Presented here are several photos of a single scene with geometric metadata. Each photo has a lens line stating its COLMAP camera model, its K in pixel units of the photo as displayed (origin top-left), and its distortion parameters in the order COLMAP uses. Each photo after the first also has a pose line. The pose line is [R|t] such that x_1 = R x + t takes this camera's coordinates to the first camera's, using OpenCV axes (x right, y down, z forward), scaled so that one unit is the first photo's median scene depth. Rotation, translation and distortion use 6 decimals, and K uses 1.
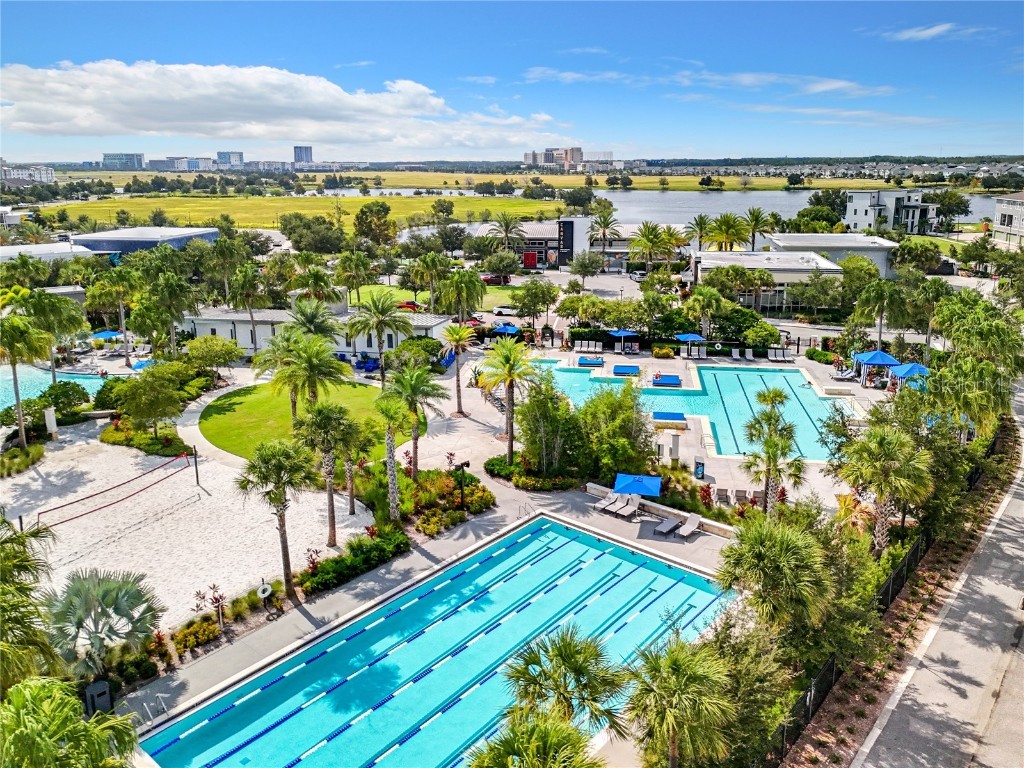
lens RADIAL K [[747.9, 0, 512.0], [0, 747.9, 384.0], [0, 0, 1]] dist [0.028403, -0.007716]
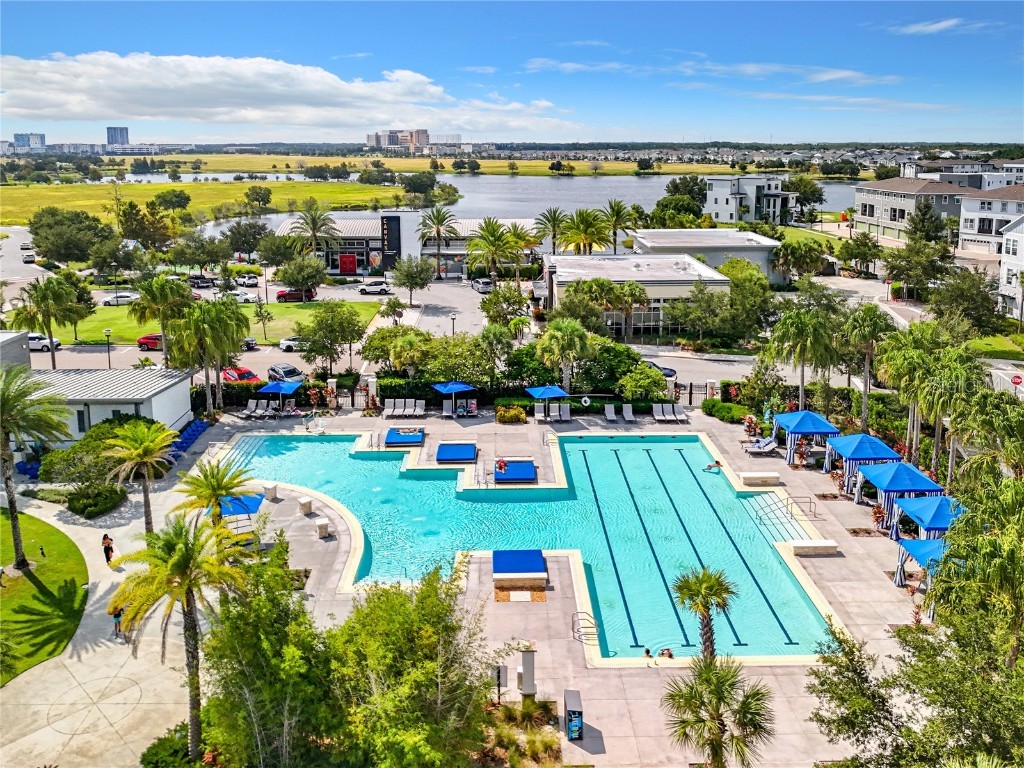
lens RADIAL K [[738.5, 0, 511.9], [0, 738.5, 346.0], [0, 0, 1]] dist [0.049182, -0.132020]
pose [[0.982516, -0.042542, 0.181253, 0.050243], [0.046695, 0.998734, -0.018702, -0.057347], [-0.180228, 0.026838, 0.983259, 0.198608]]
